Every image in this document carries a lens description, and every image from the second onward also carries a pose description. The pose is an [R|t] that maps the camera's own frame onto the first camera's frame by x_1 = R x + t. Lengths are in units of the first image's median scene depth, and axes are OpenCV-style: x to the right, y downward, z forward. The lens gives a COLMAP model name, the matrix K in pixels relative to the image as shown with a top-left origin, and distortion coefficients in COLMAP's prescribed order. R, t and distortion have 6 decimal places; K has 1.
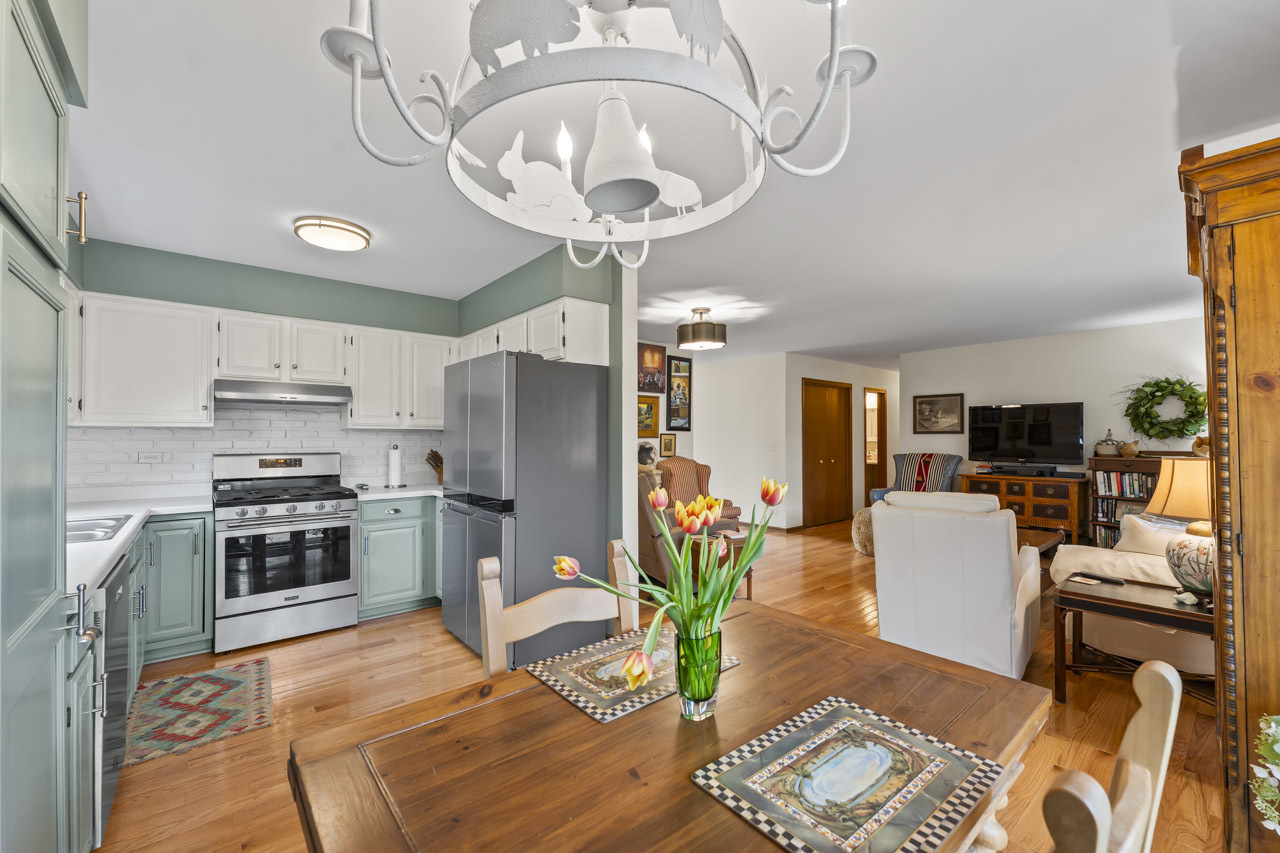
lens RADIAL K [[518.9, 0, 642.6], [0, 518.9, 433.0], [0, 0, 1]] dist [0.002146, -0.000038]
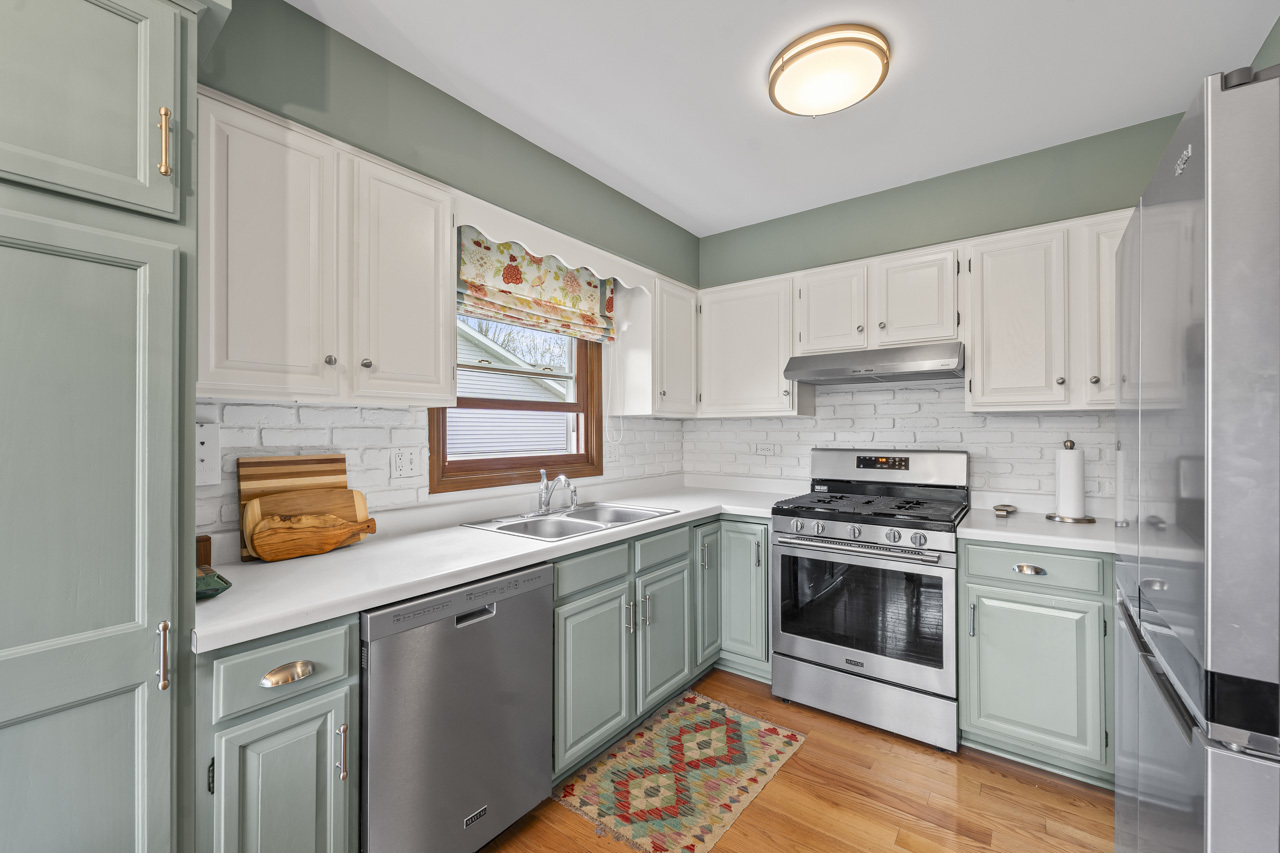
lens RADIAL K [[518.9, 0, 641.5], [0, 518.9, 427.3], [0, 0, 1]] dist [0.002146, -0.000038]
pose [[0.217955, -0.004759, -0.975947, -0.069429], [0.013312, 0.999910, -0.001902, 0.005819], [0.975868, -0.012577, 0.217999, 0.581858]]
